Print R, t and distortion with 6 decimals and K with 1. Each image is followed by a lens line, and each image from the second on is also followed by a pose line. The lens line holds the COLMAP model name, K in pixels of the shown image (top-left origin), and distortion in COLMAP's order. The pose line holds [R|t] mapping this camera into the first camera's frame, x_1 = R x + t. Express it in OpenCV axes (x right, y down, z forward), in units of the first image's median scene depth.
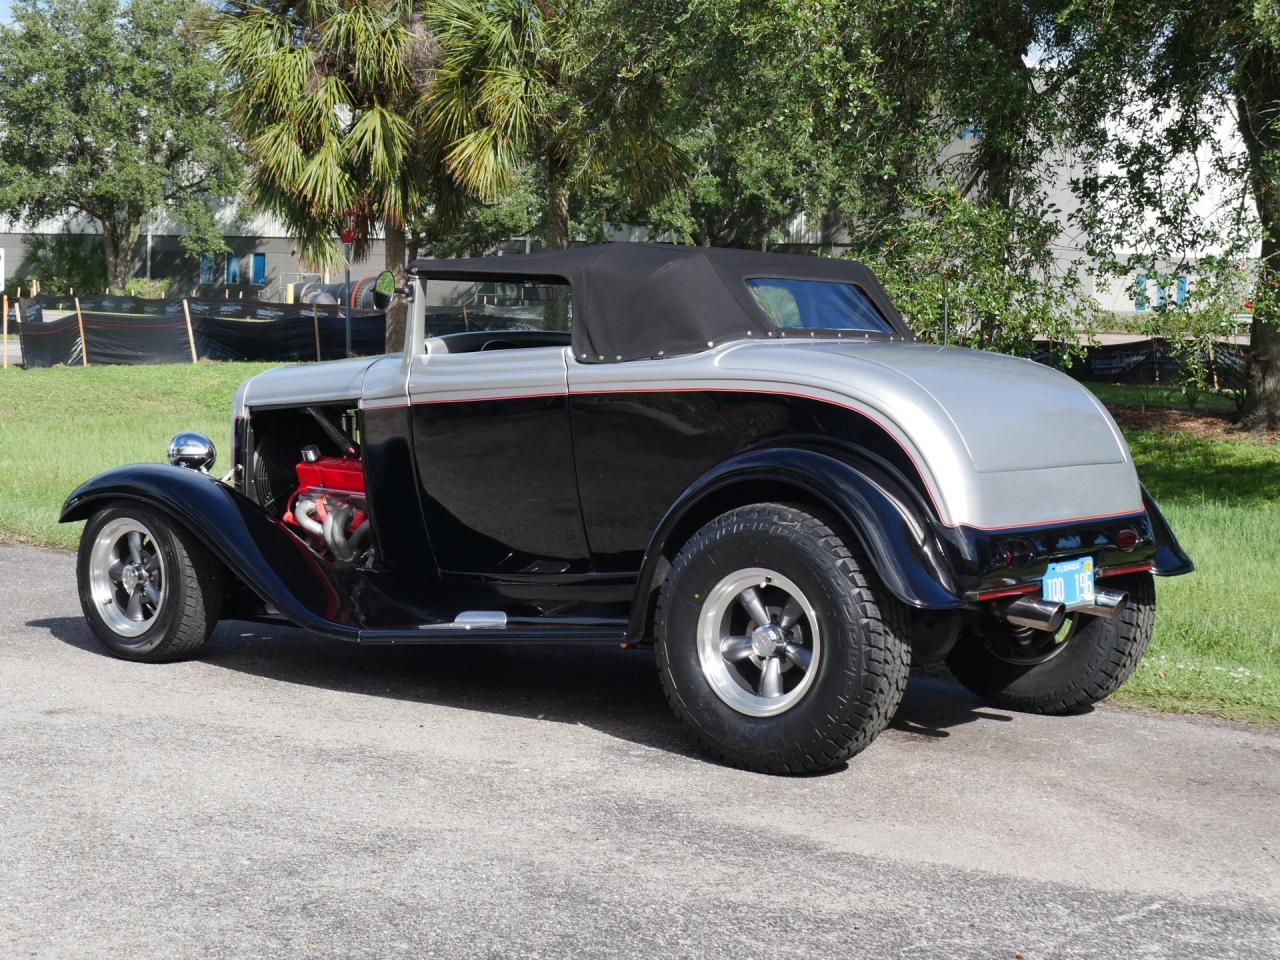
lens RADIAL K [[2455.7, 0, 644.6], [0, 2455.7, 479.7], [0, 0, 1]] dist [-0.001277, 0.534229]
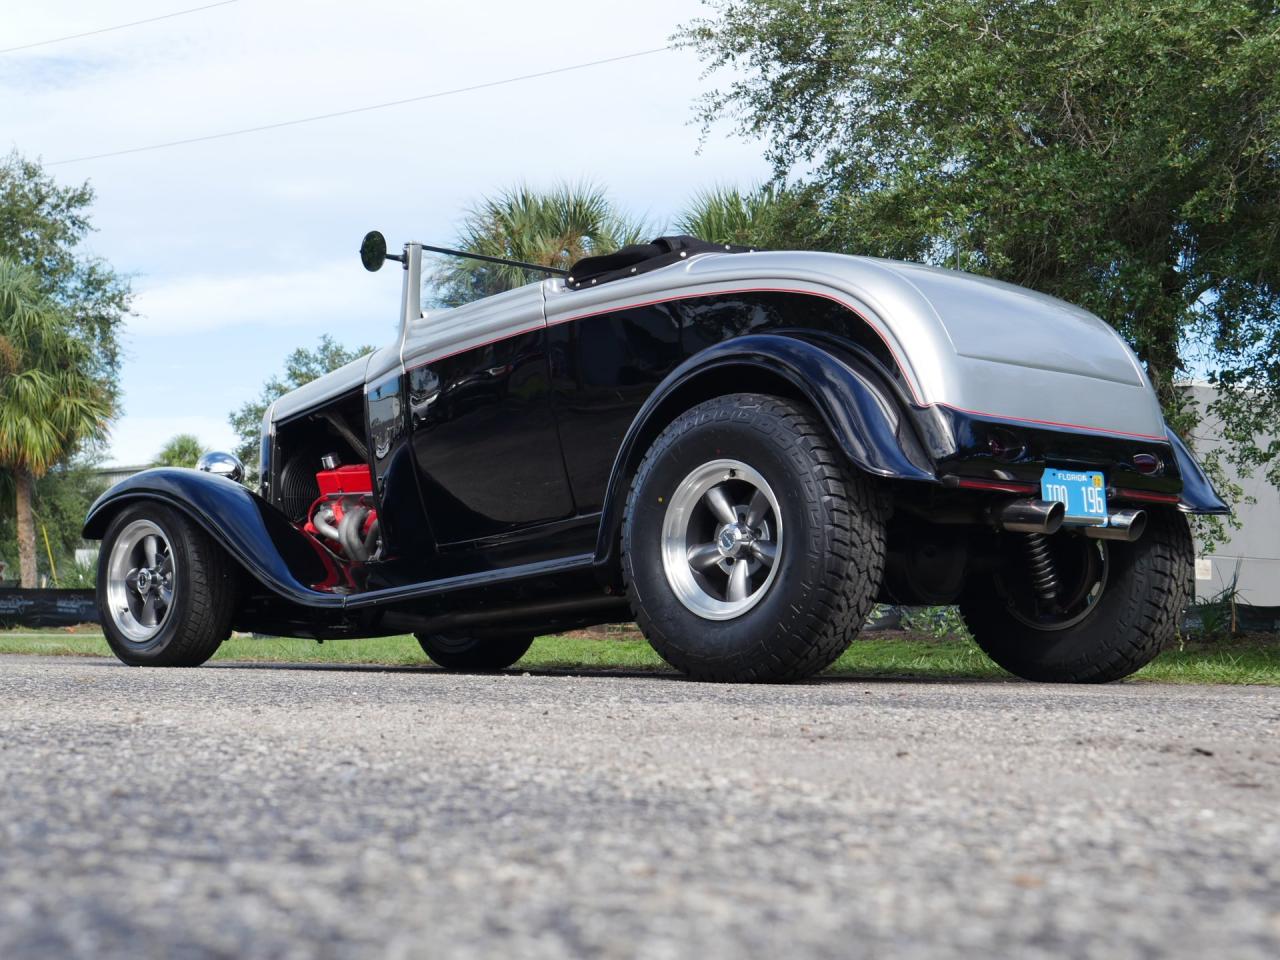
lens RADIAL K [[2274.6, 0, 638.3], [0, 2274.6, 446.4], [0, 0, 1]] dist [-0.004981, 0.028644]
pose [[0.994014, -0.026844, -0.105907, 0.083743], [0.009216, 0.986493, -0.163544, 0.134425], [0.108867, 0.161589, 0.980835, 0.118326]]
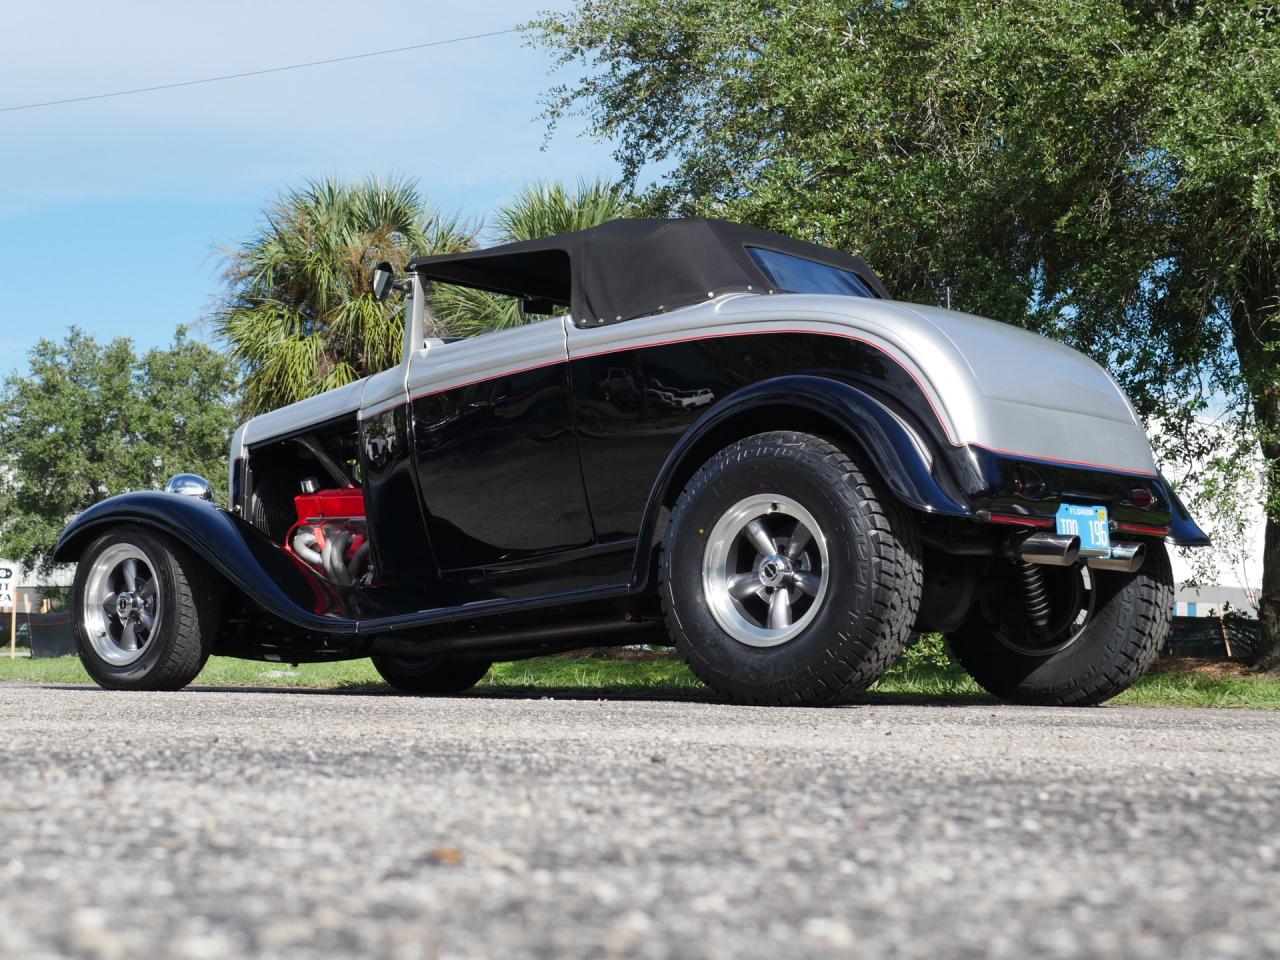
lens RADIAL K [[2455.7, 0, 644.6], [0, 2455.7, 479.7], [0, 0, 1]] dist [-0.001277, 0.534229]
pose [[0.999843, -0.017334, -0.003605, 0.002045], [0.016596, 0.988515, -0.150211, 0.138120], [0.006167, 0.150128, 0.988647, 0.026224]]
